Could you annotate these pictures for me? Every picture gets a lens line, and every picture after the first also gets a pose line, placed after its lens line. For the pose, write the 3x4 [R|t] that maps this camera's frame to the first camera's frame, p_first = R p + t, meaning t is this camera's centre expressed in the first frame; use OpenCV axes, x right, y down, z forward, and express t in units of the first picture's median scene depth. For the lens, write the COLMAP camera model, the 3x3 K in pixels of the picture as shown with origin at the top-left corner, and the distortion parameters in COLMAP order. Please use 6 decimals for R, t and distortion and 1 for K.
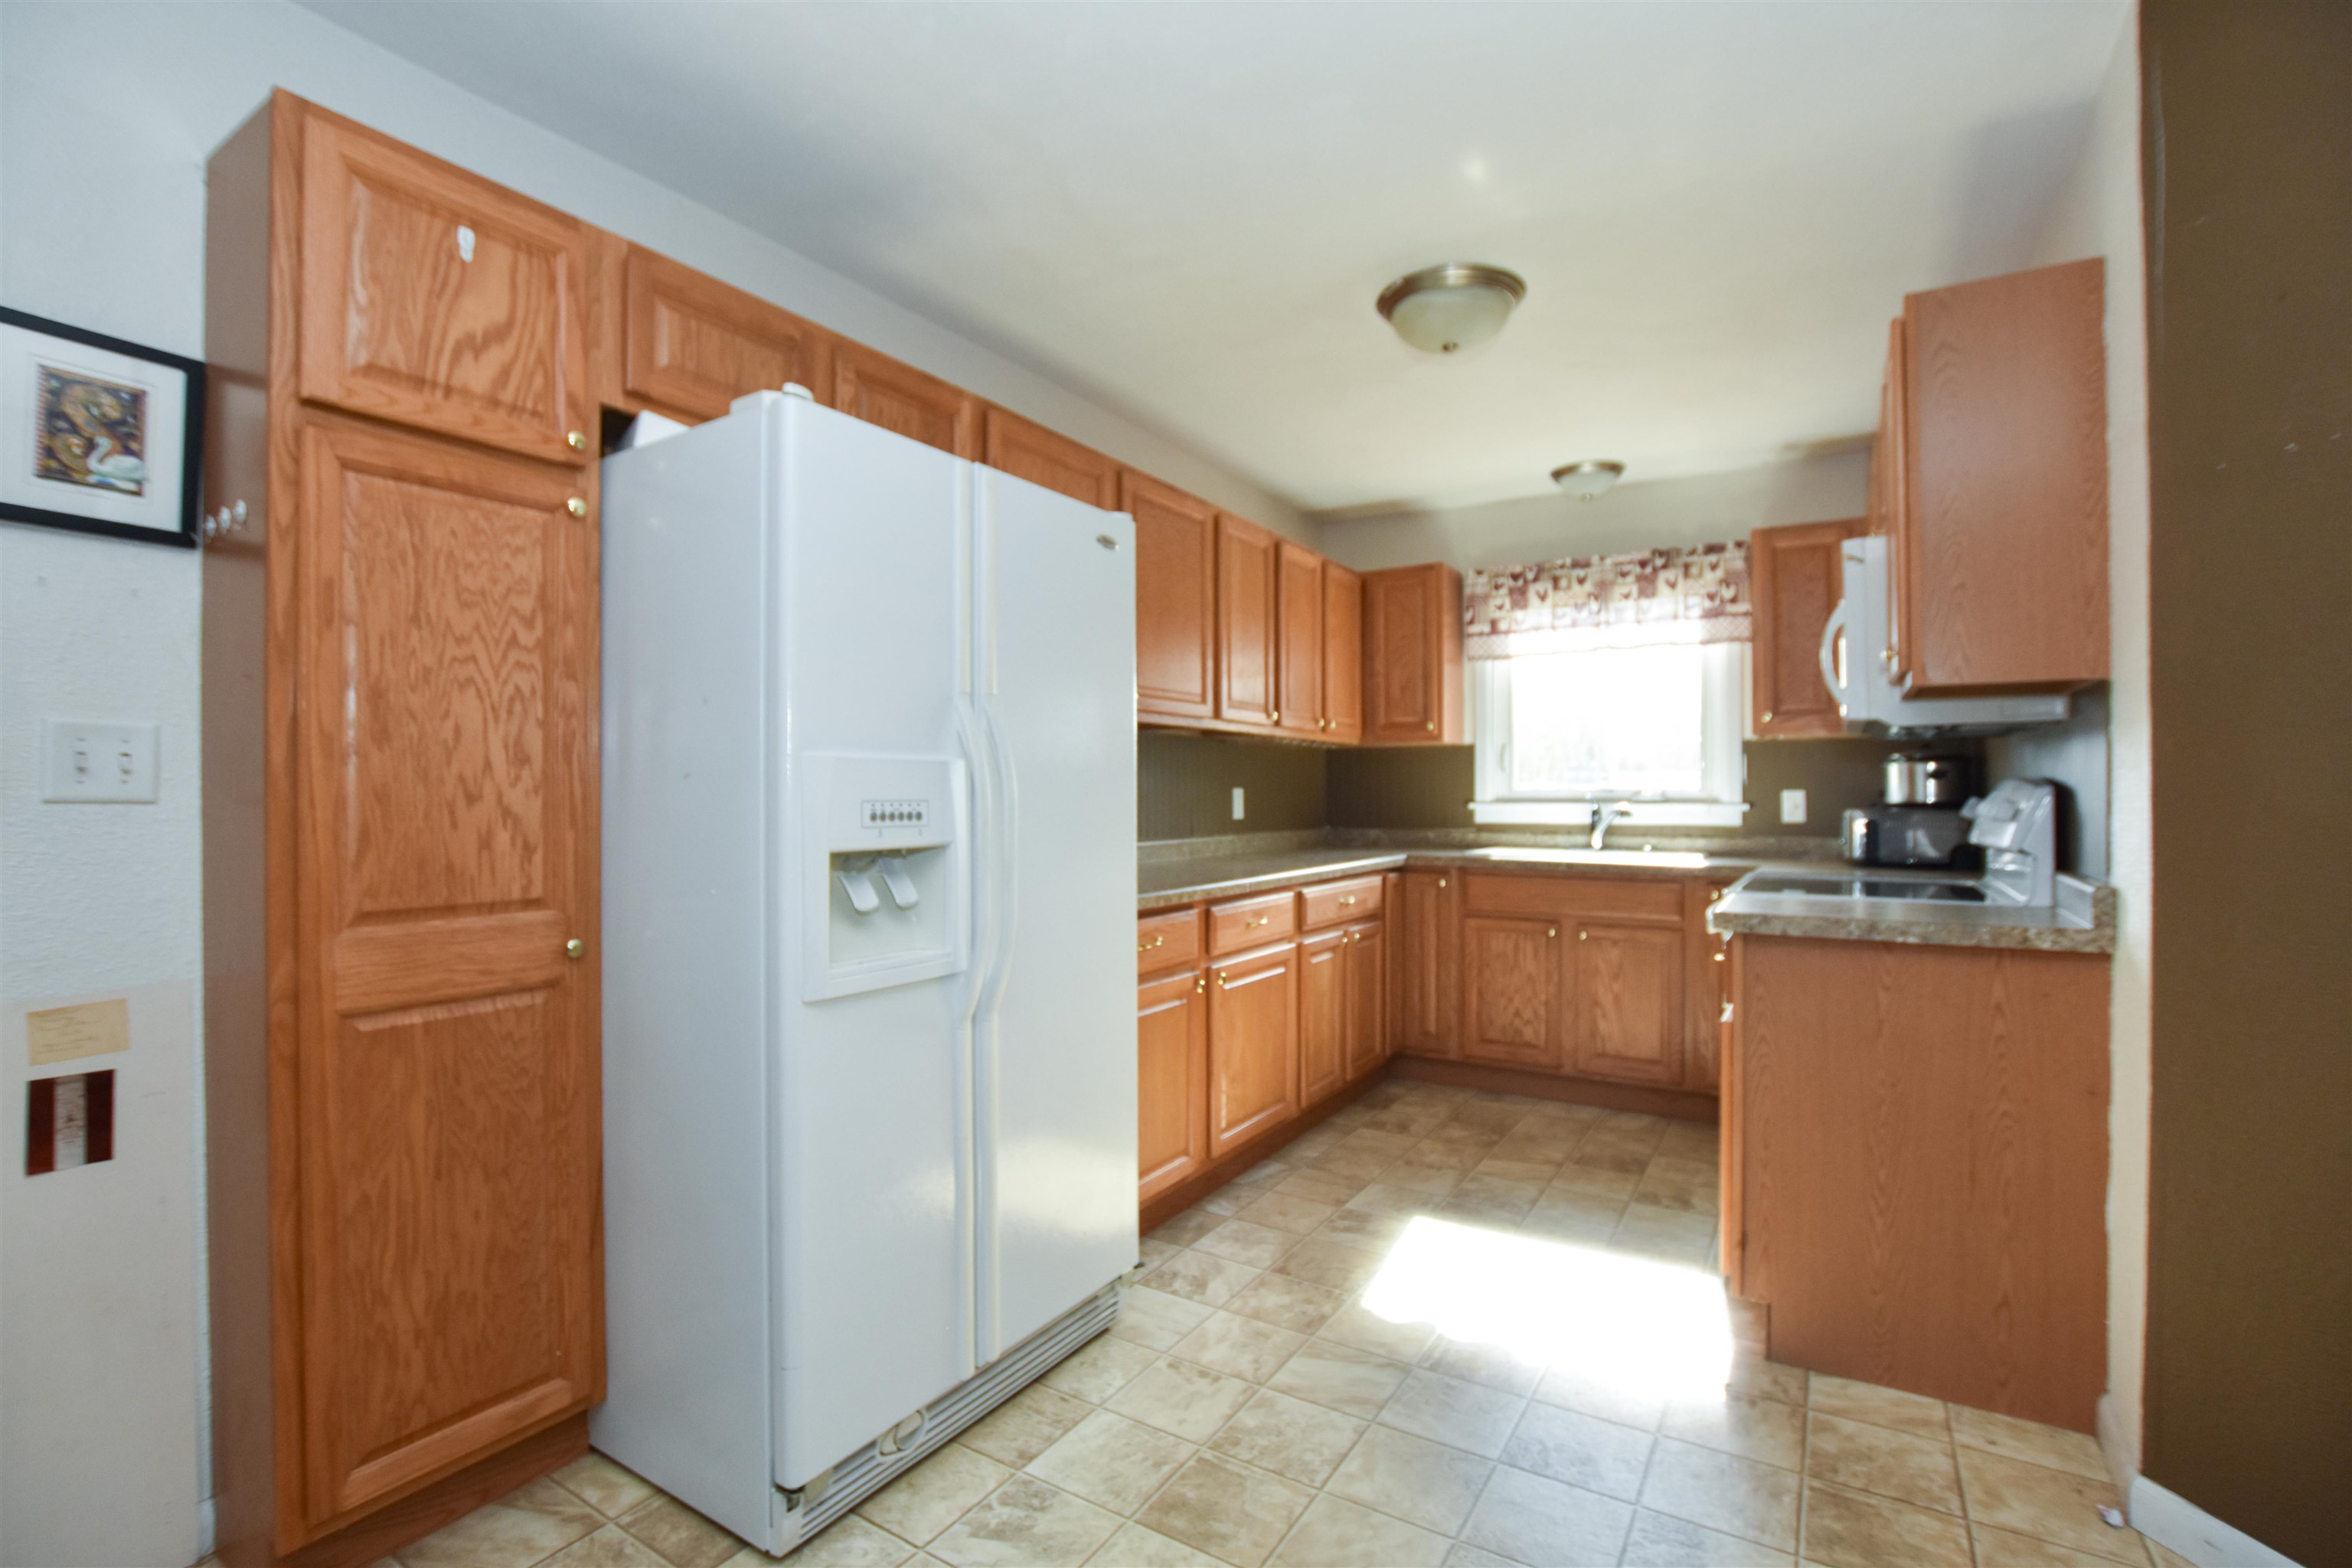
lens RADIAL K [[1042.5, 0, 1195.5], [0, 1042.5, 781.4], [0, 0, 1]] dist [-0.026713, 0.004894]
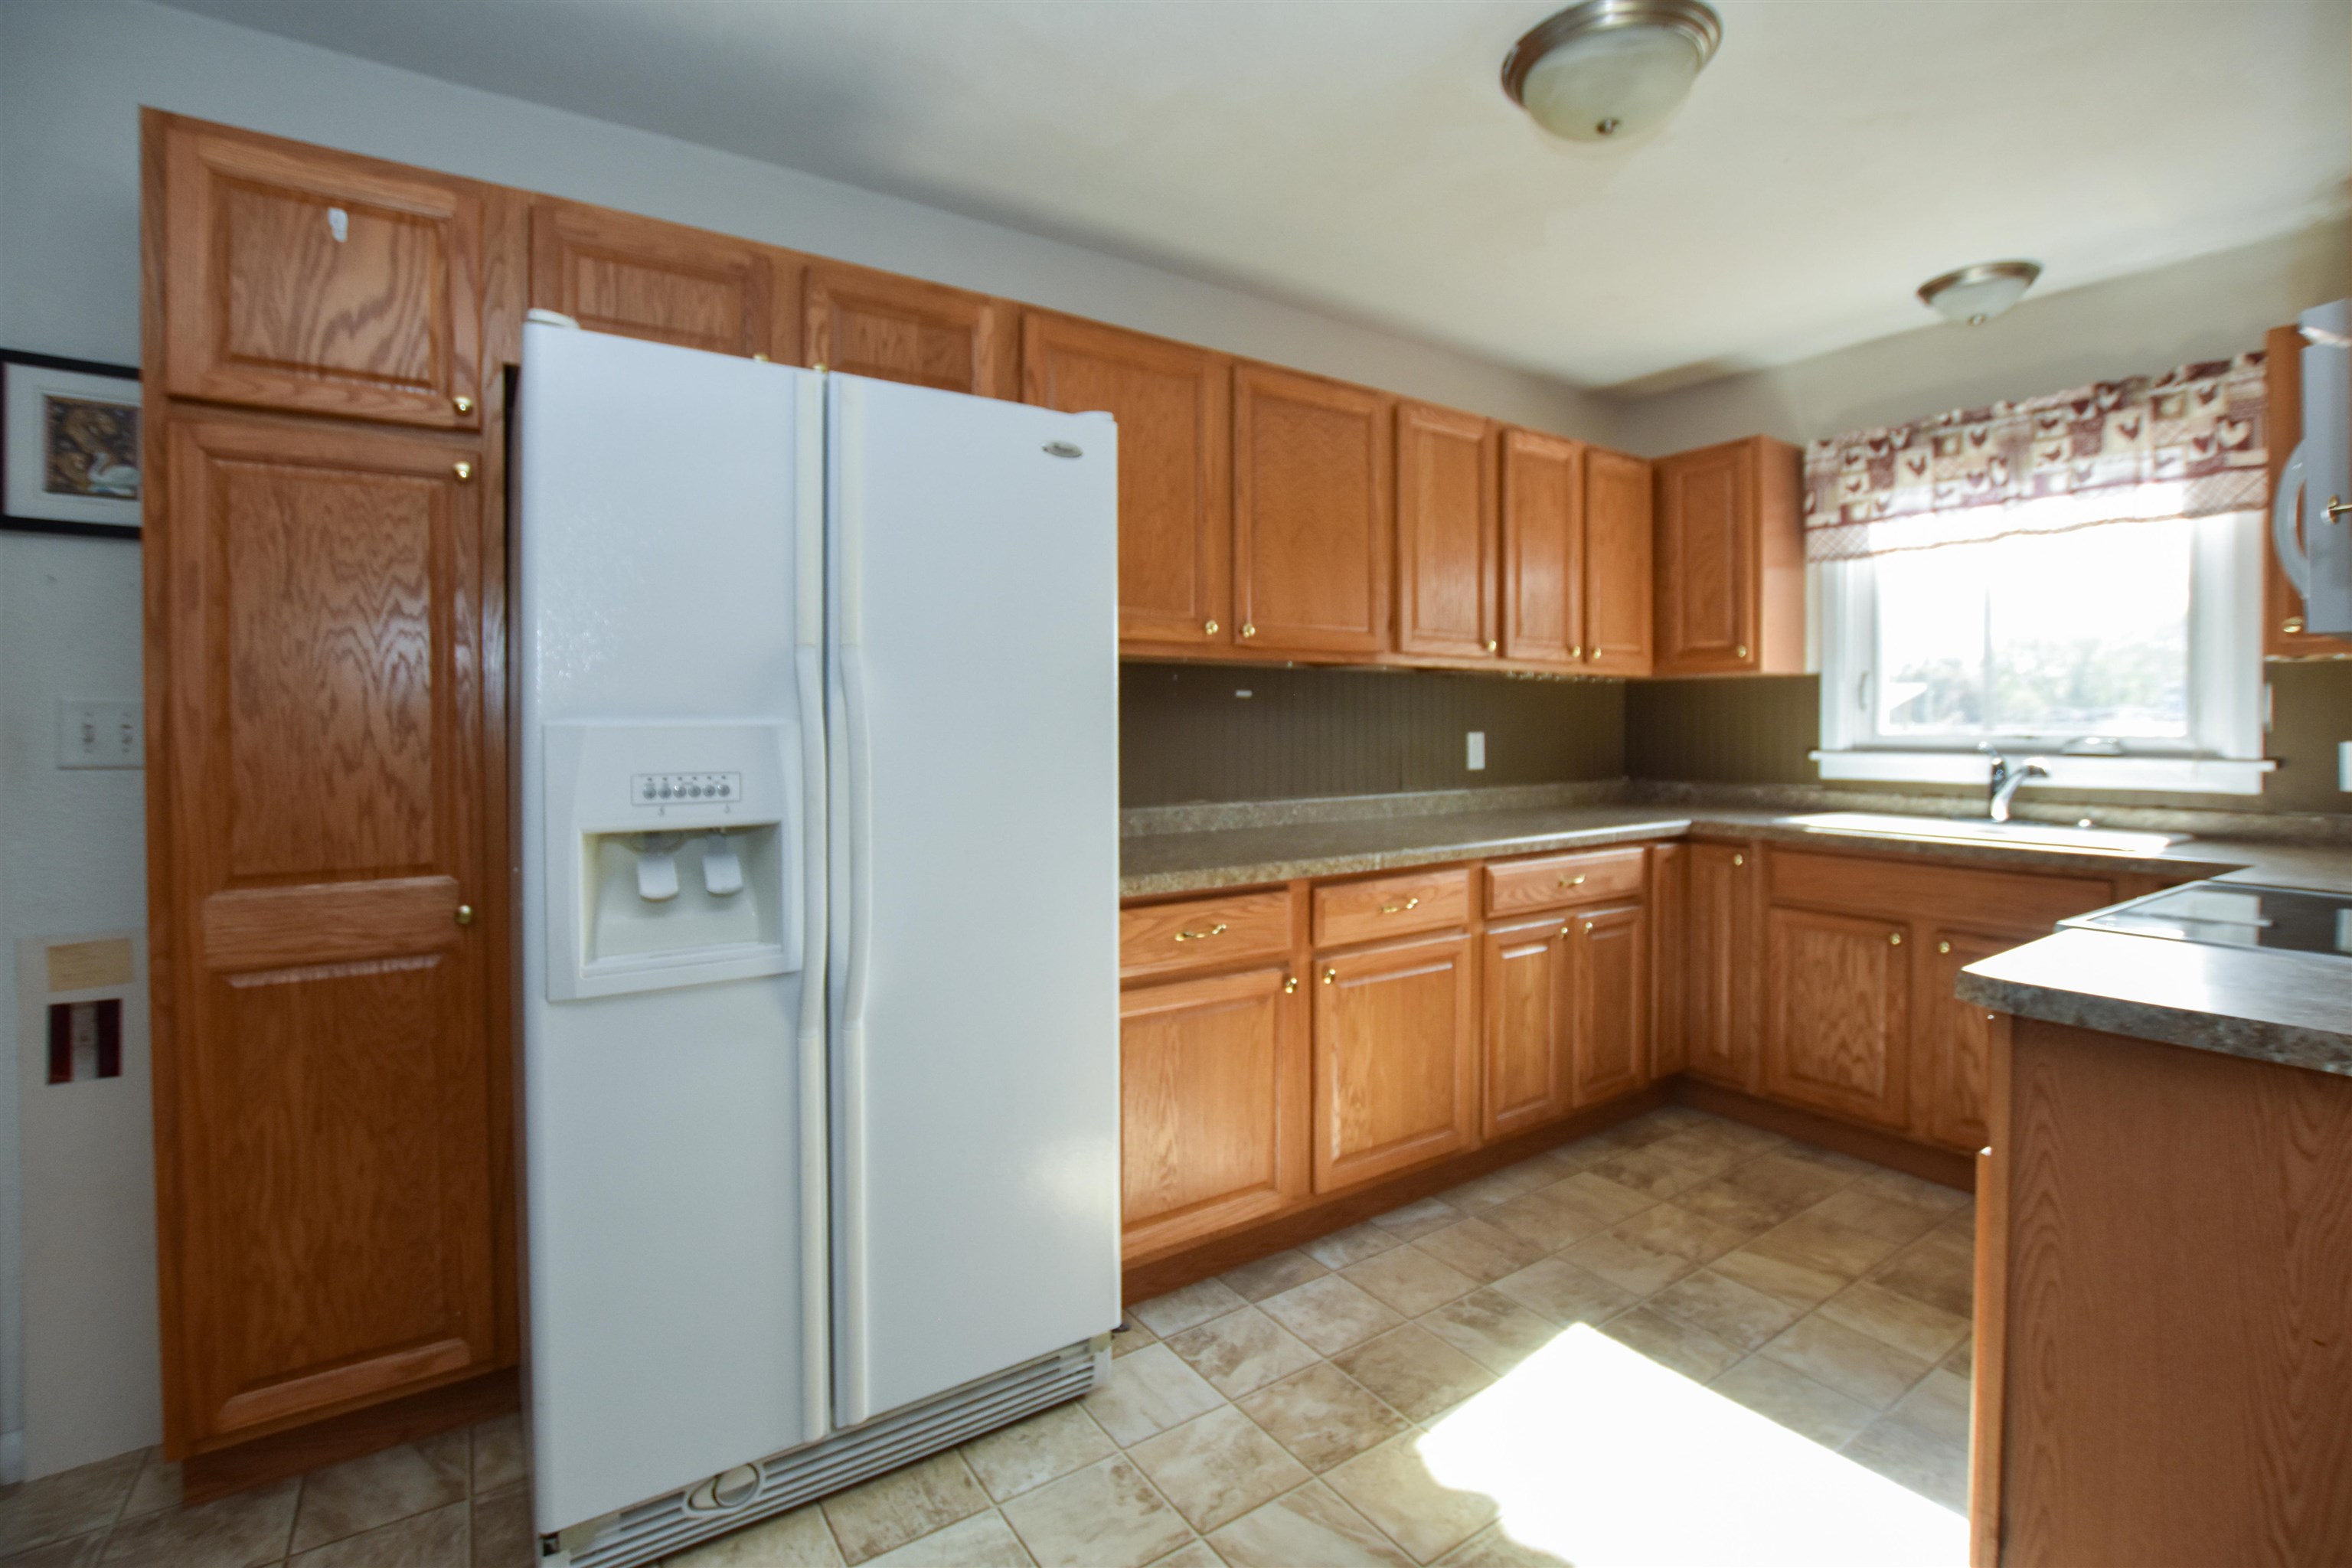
lens RADIAL K [[1042.5, 0, 1201.8], [0, 1042.5, 724.4], [0, 0, 1]] dist [-0.026713, 0.004894]
pose [[0.913846, 0.000149, -0.406060, 0.360756], [0.005628, 0.999899, 0.013033, -0.025026], [0.406021, -0.014196, 0.913753, 0.302831]]
